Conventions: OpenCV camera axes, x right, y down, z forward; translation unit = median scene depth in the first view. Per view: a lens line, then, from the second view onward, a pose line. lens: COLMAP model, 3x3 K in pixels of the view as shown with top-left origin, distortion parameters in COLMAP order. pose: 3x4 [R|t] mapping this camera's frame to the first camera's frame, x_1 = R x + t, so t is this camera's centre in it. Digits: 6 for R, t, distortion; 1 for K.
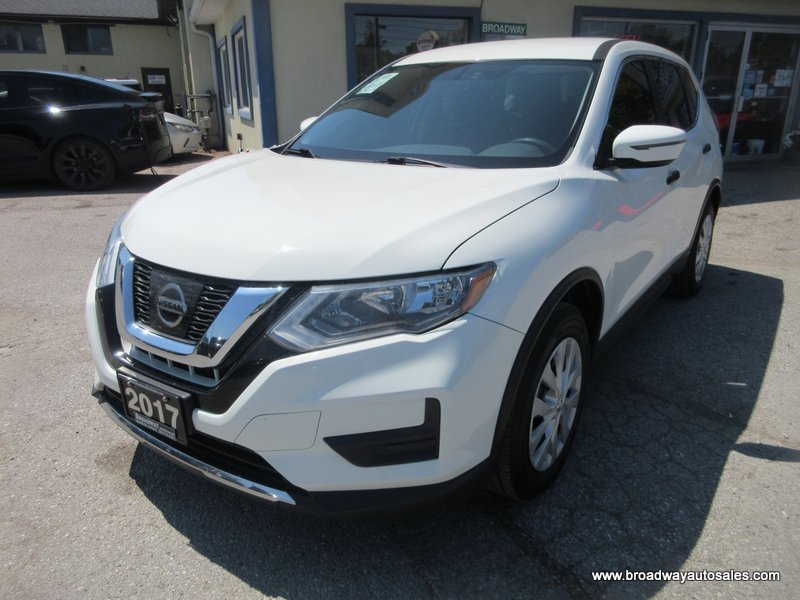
lens RADIAL K [[609.1, 0, 400.0], [0, 609.1, 300.0], [0, 0, 1]] dist [0.004337, -0.007459]
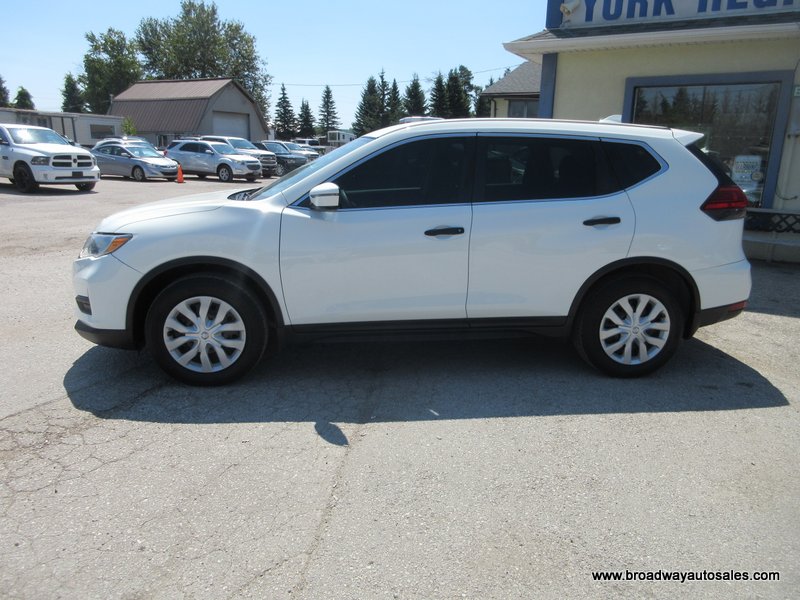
lens RADIAL K [[599.2, 0, 398.6], [0, 599.2, 308.2], [0, 0, 1]] dist [0.005128, 0.004172]
pose [[0.660795, 0.208619, -0.720991, 1.592125], [-0.264121, 0.963787, 0.036804, -0.093918], [0.702560, 0.166109, 0.691966, 0.176864]]
